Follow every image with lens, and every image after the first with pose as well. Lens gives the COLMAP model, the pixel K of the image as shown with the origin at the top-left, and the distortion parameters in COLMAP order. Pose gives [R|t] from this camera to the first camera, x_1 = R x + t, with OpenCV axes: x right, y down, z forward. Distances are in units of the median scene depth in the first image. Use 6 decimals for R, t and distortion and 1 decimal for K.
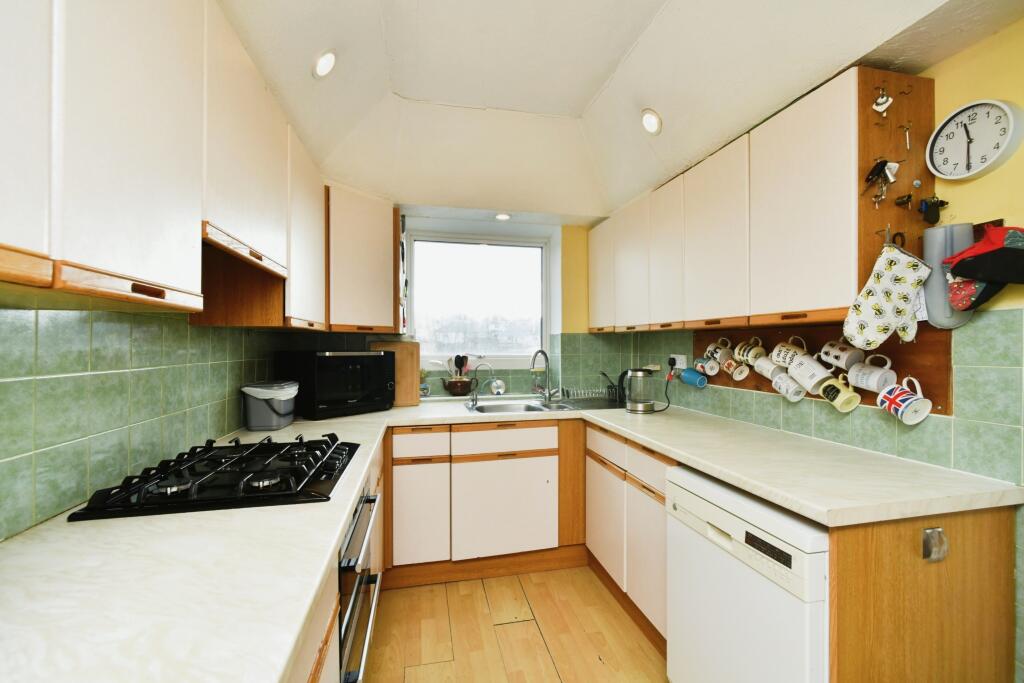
lens RADIAL K [[418.8, 0, 510.3], [0, 418.8, 343.3], [0, 0, 1]] dist [0.004276, 0.000150]
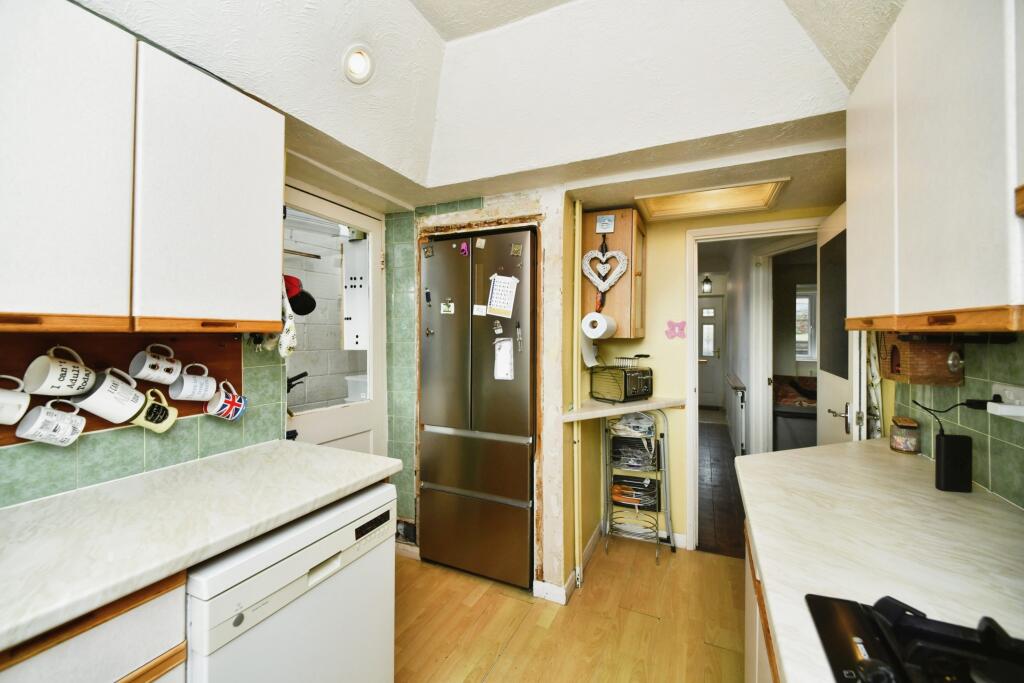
lens RADIAL K [[418.8, 0, 509.5], [0, 418.8, 334.0], [0, 0, 1]] dist [0.004276, 0.000150]
pose [[-0.785926, -0.001394, 0.618320, -0.416292], [-0.002681, 0.999996, -0.001153, -0.055052], [-0.618315, -0.002564, -0.785926, 1.610691]]
